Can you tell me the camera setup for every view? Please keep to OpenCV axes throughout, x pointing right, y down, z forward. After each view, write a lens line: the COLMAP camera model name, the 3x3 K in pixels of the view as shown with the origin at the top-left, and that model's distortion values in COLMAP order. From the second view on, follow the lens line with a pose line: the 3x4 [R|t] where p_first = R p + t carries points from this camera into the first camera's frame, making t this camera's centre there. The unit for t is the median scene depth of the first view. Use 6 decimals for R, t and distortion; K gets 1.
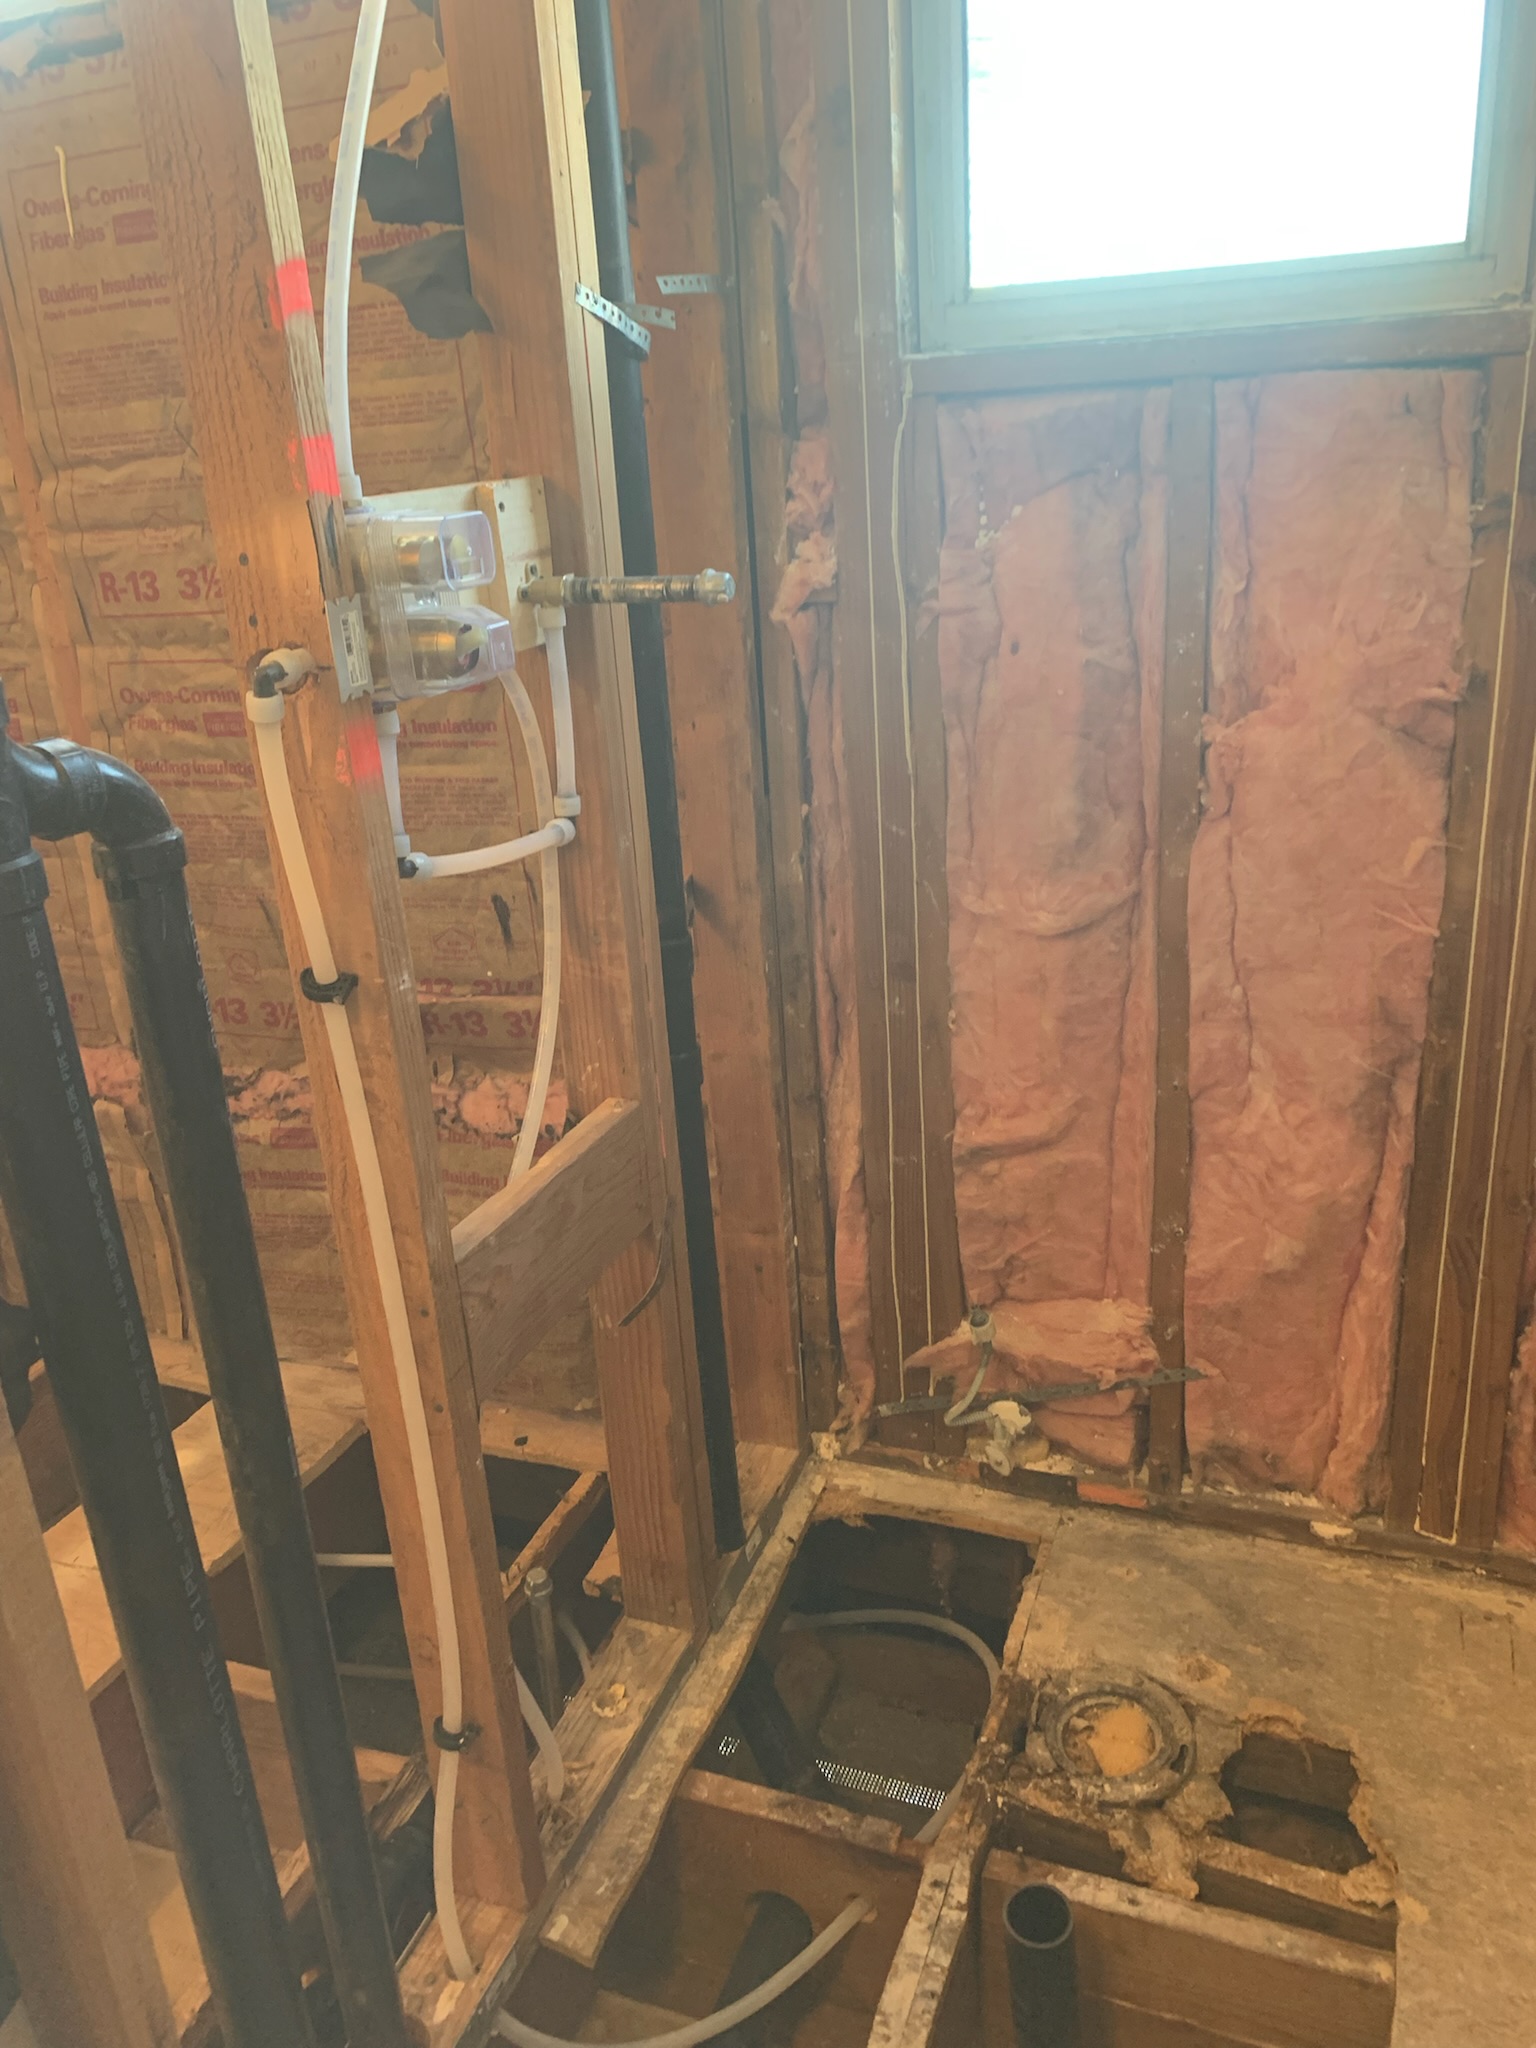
lens RADIAL K [[1566.3, 0, 766.0], [0, 1566.3, 999.7], [0, 0, 1]] dist [0.045161, -0.057818]
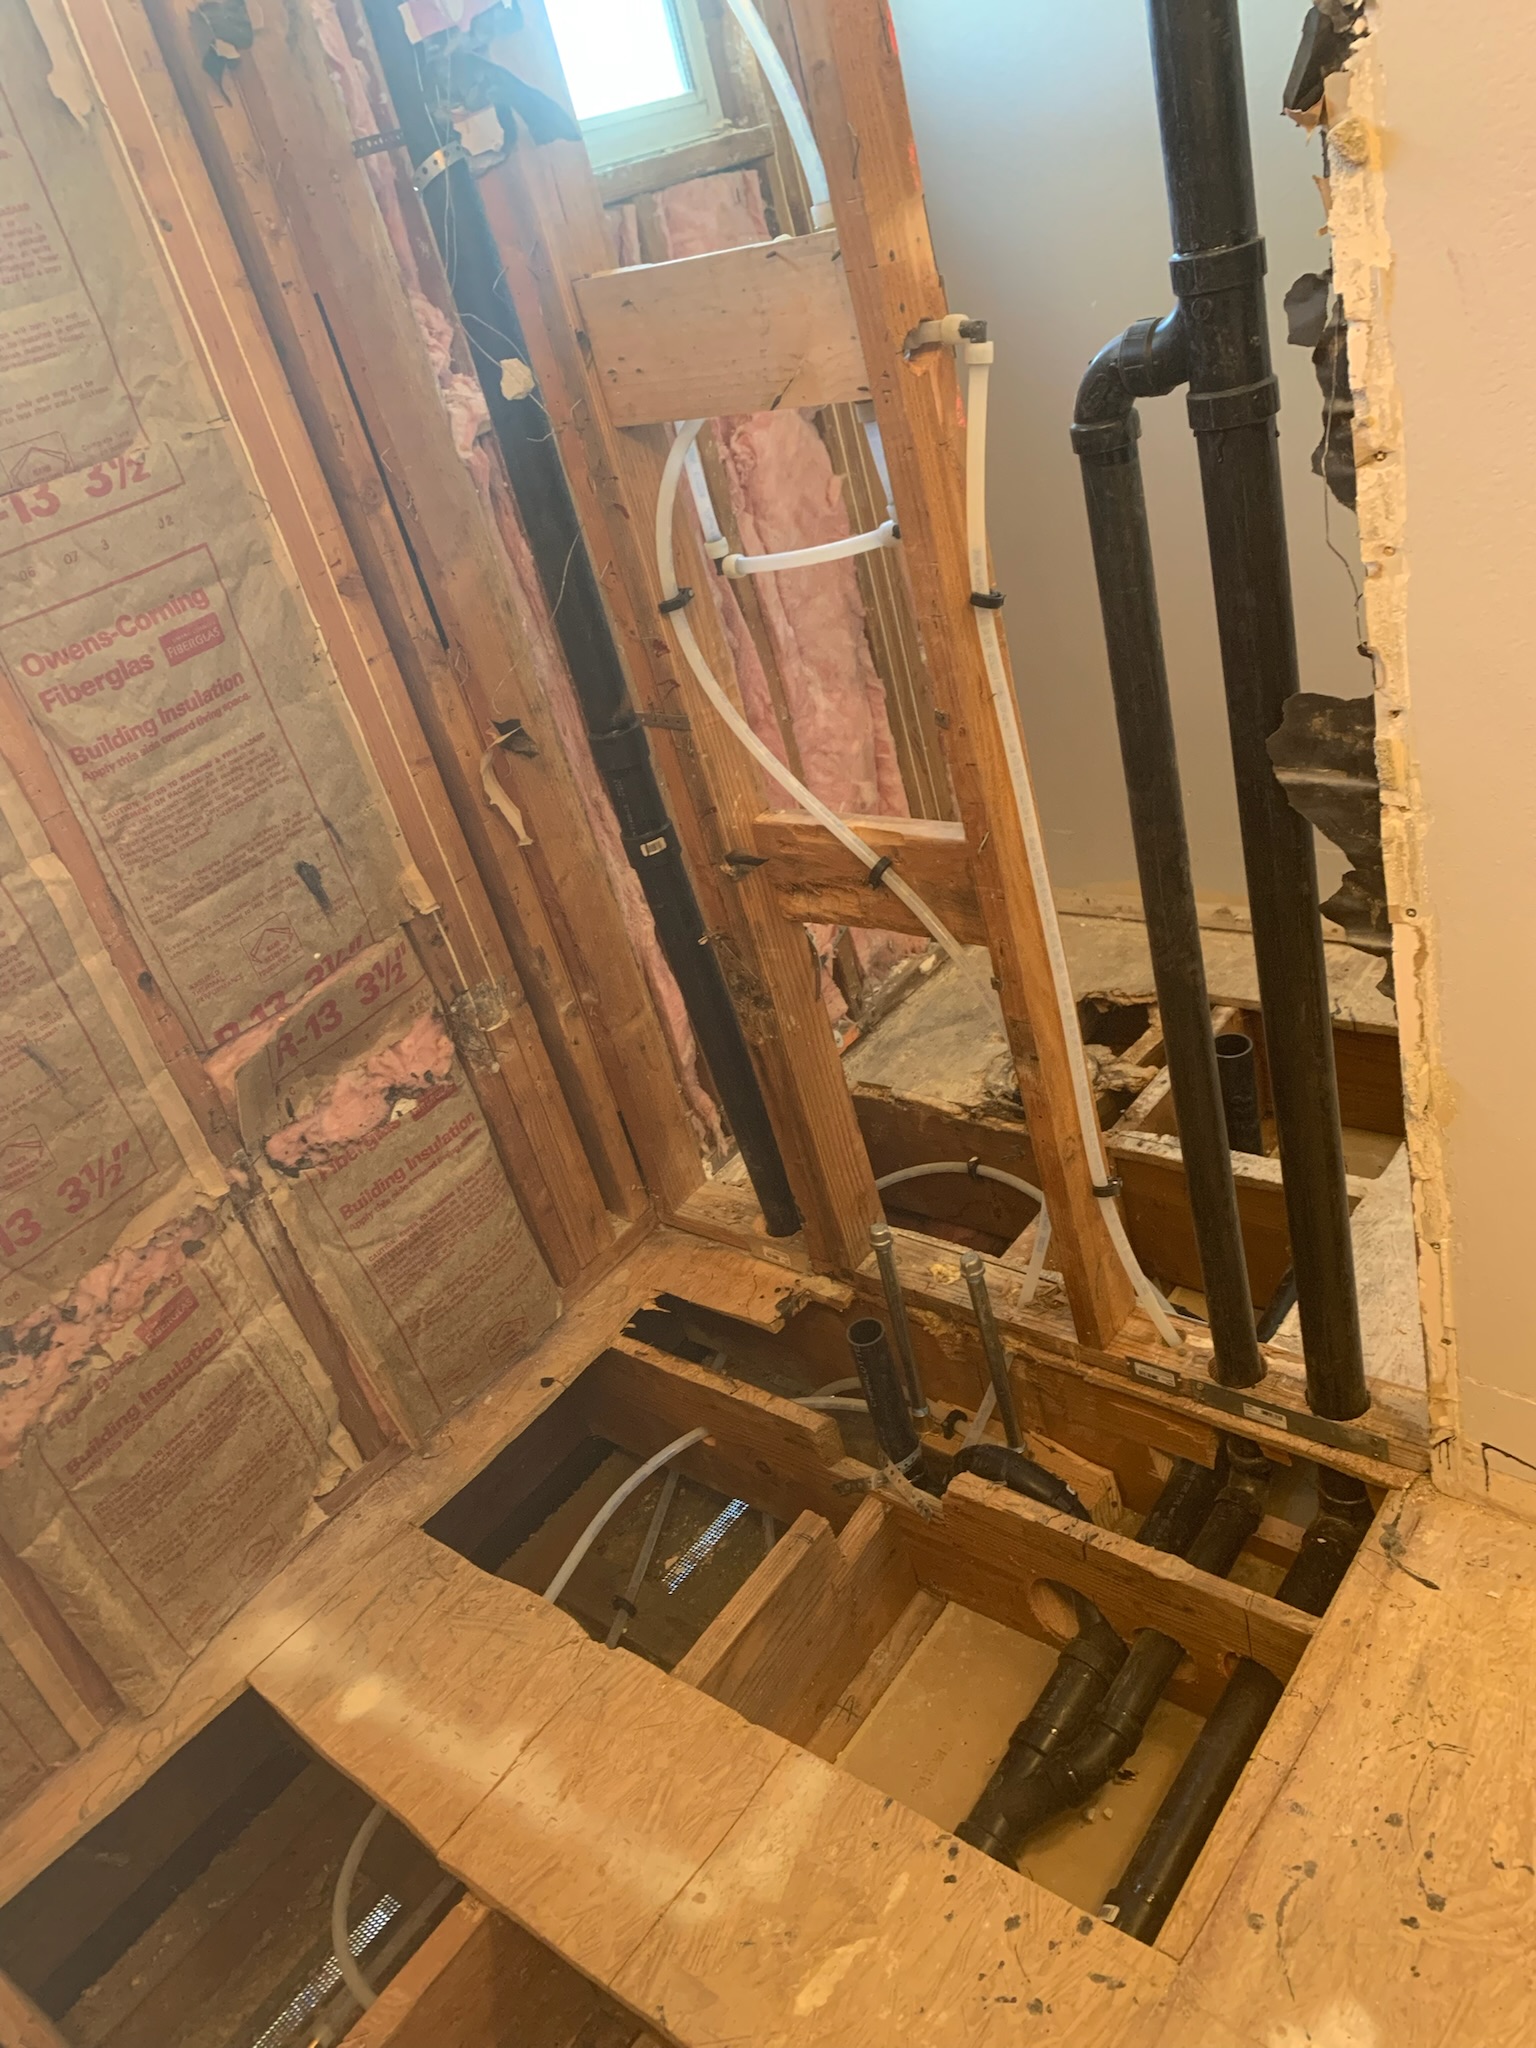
lens RADIAL K [[1556.1, 0, 780.7], [0, 1556.1, 997.9], [0, 0, 1]] dist [0.083729, -0.094087]
pose [[0.313527, -0.471533, 0.824232, -1.023391], [0.526362, 0.808742, 0.262450, -0.113055], [-0.790344, 0.351559, 0.501759, 0.411723]]
